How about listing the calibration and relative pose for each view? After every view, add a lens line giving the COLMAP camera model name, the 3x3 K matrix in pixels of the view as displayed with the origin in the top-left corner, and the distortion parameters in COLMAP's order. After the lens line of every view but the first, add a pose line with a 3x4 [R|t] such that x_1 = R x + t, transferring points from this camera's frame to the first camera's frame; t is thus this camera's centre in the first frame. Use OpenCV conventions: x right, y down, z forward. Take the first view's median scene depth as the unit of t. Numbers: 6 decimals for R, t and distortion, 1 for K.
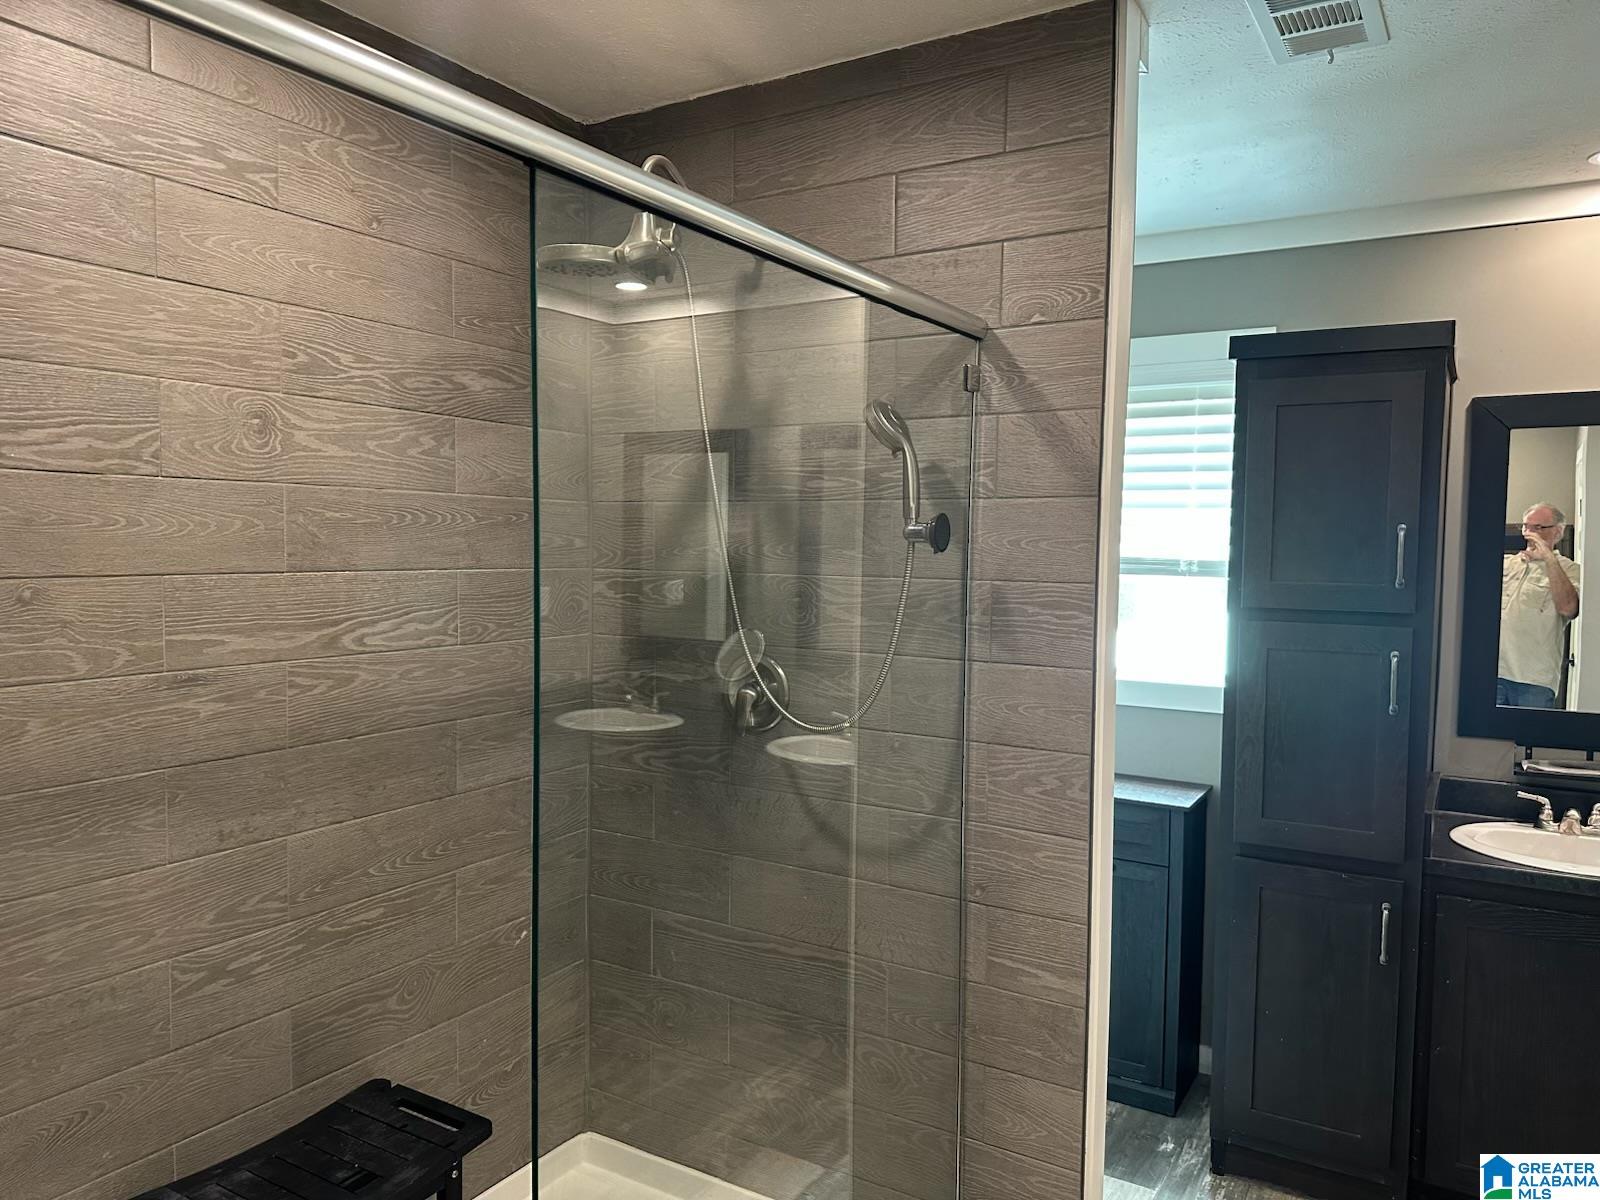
lens RADIAL K [[1115.8, 0, 801.2], [0, 1115.8, 598.4], [0, 0, 1]] dist [0.045930, -0.059149]
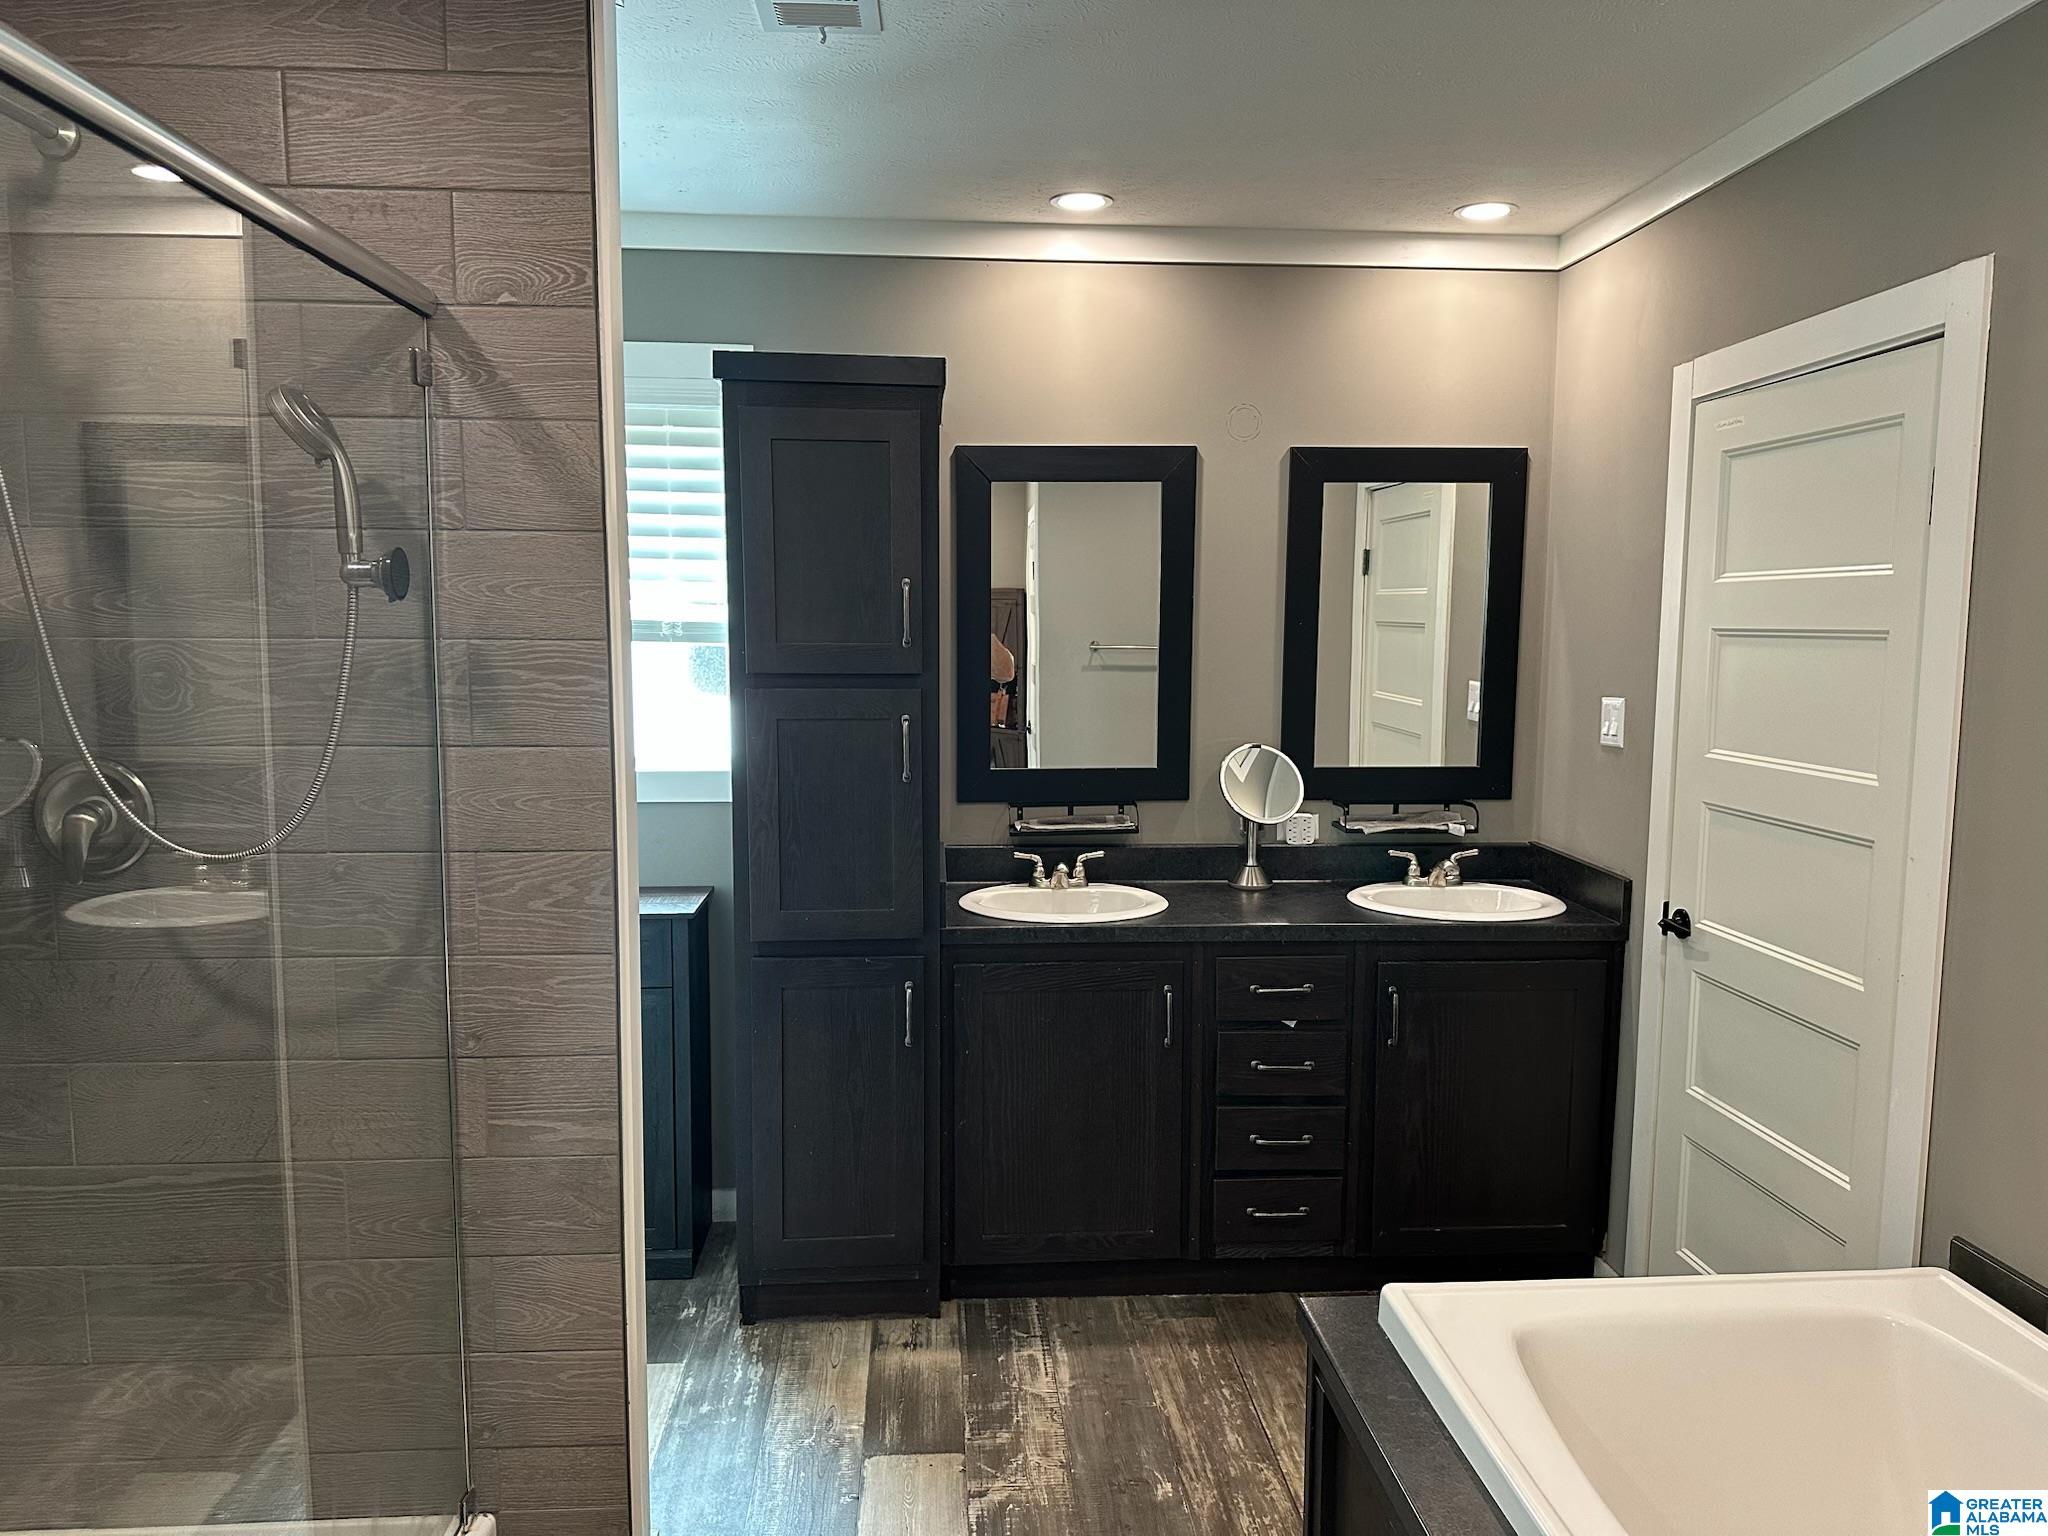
lens RADIAL K [[1428.3, 0, 1029.0], [0, 1428.3, 769.1], [0, 0, 1]] dist [0.045930, -0.059149]
pose [[0.815059, -0.069816, 0.575156, -0.079685], [0.038121, 0.997024, 0.067003, 0.019093], [-0.578122, -0.032686, 0.815295, -0.027500]]
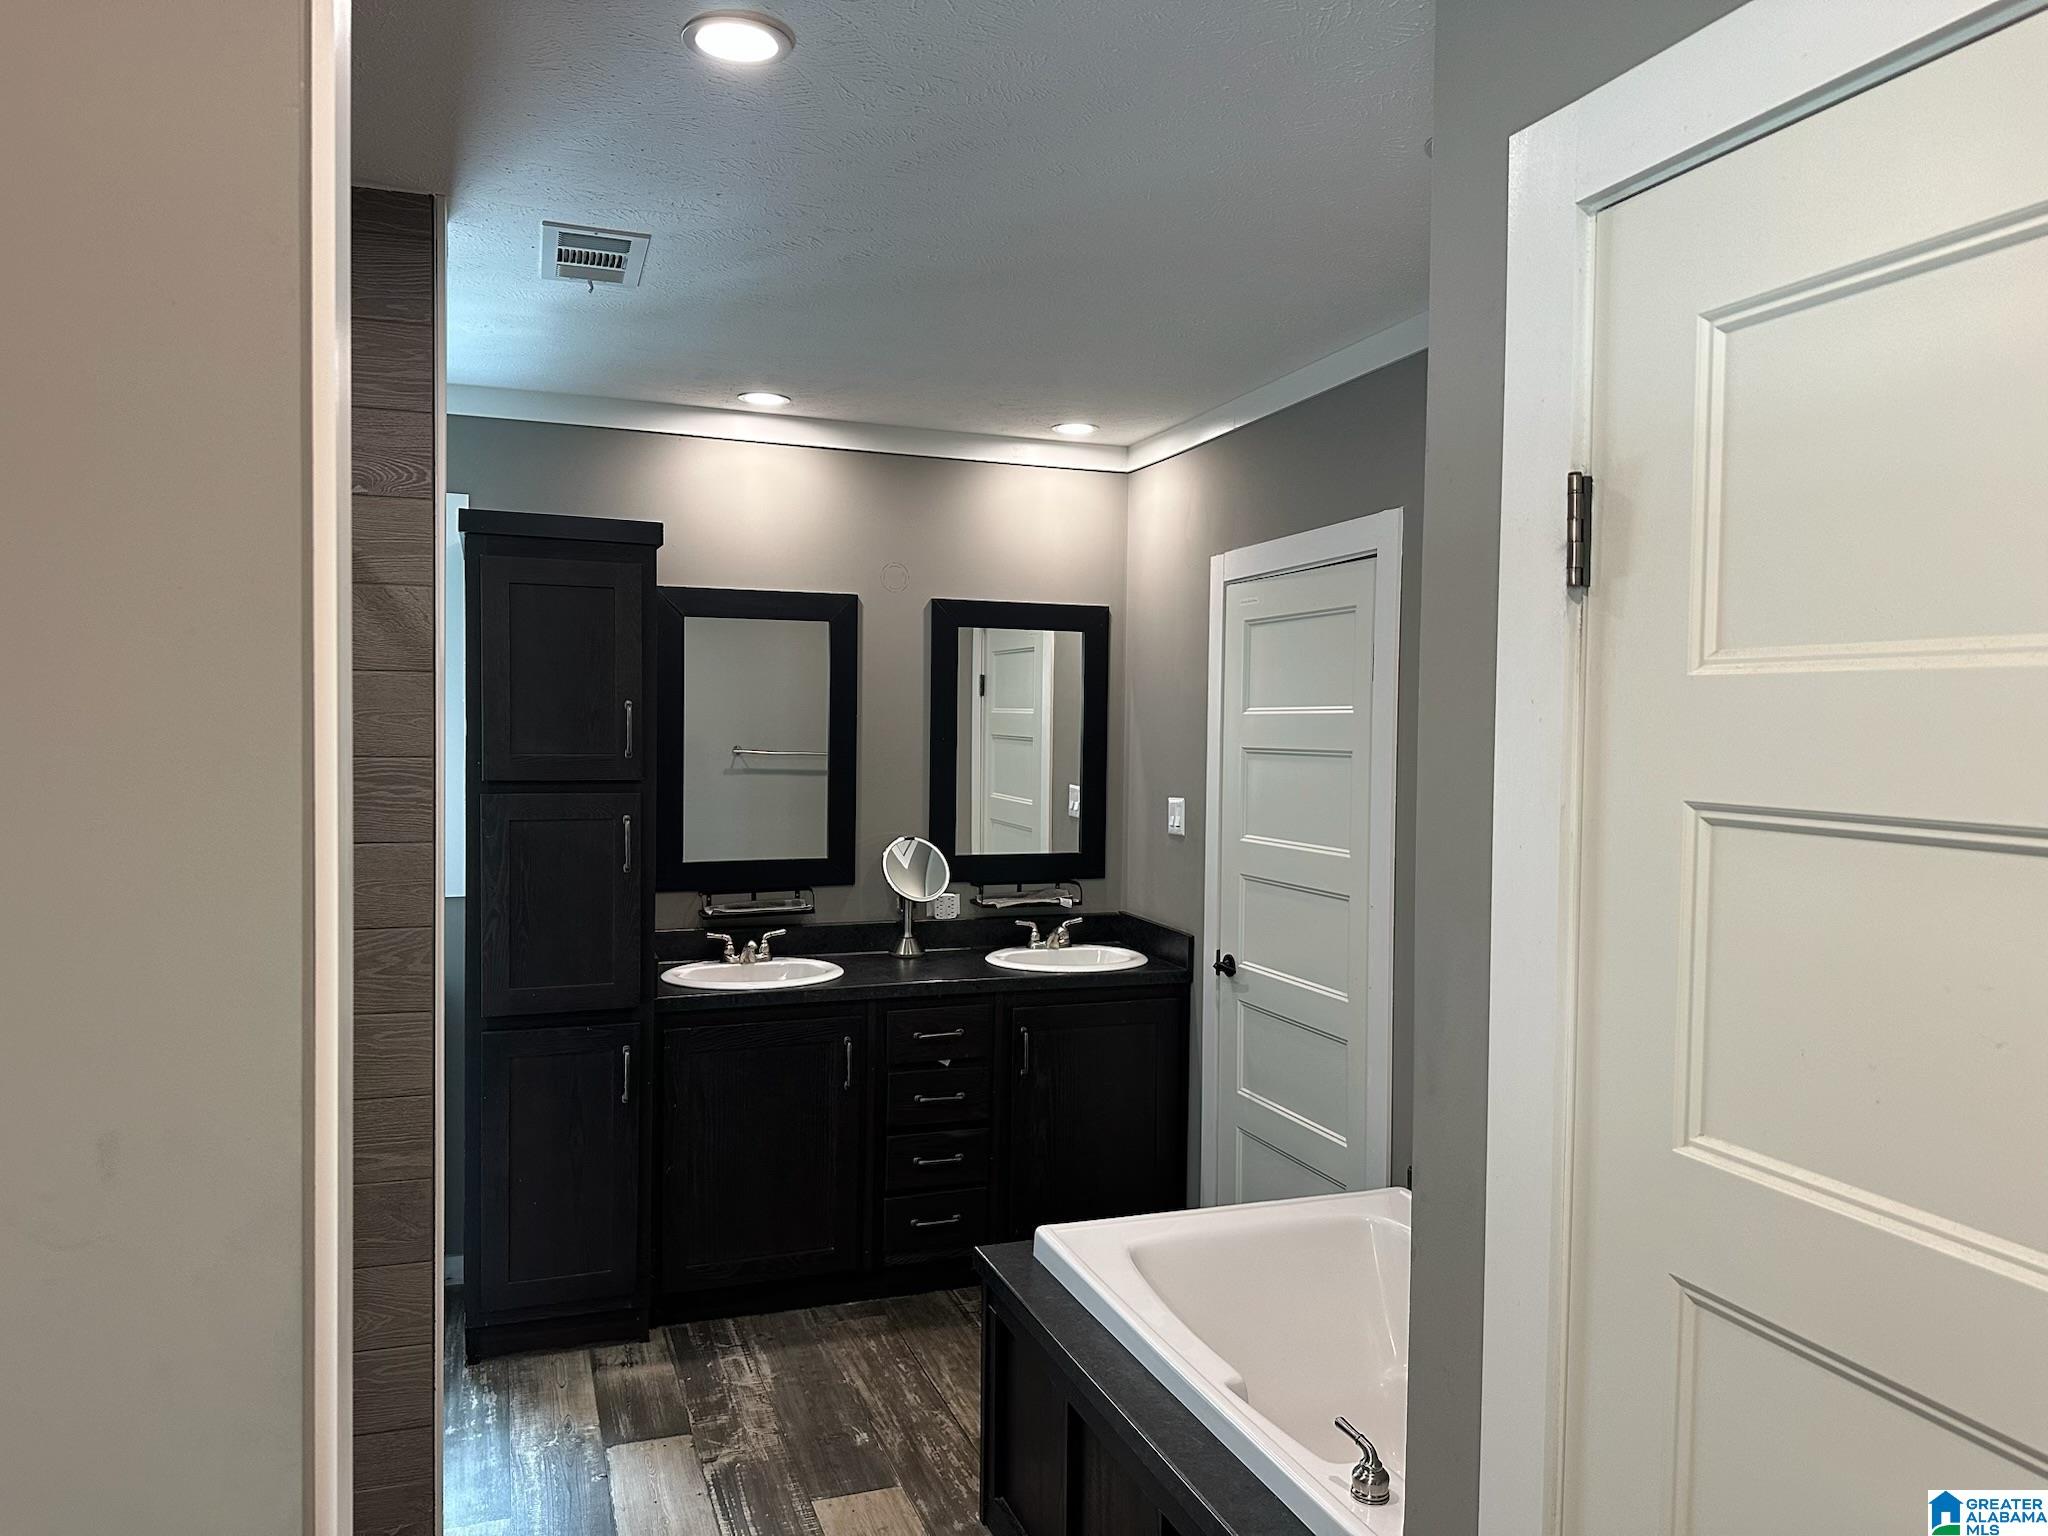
lens RADIAL K [[1428.3, 0, 1024.4], [0, 1428.3, 735.2], [0, 0, 1]] dist [0.045930, -0.059149]
pose [[0.621881, -0.010668, 0.783039, -0.371074], [0.037824, 0.999149, -0.016428, 0.007372], [-0.782198, 0.039834, 0.621755, -0.207639]]
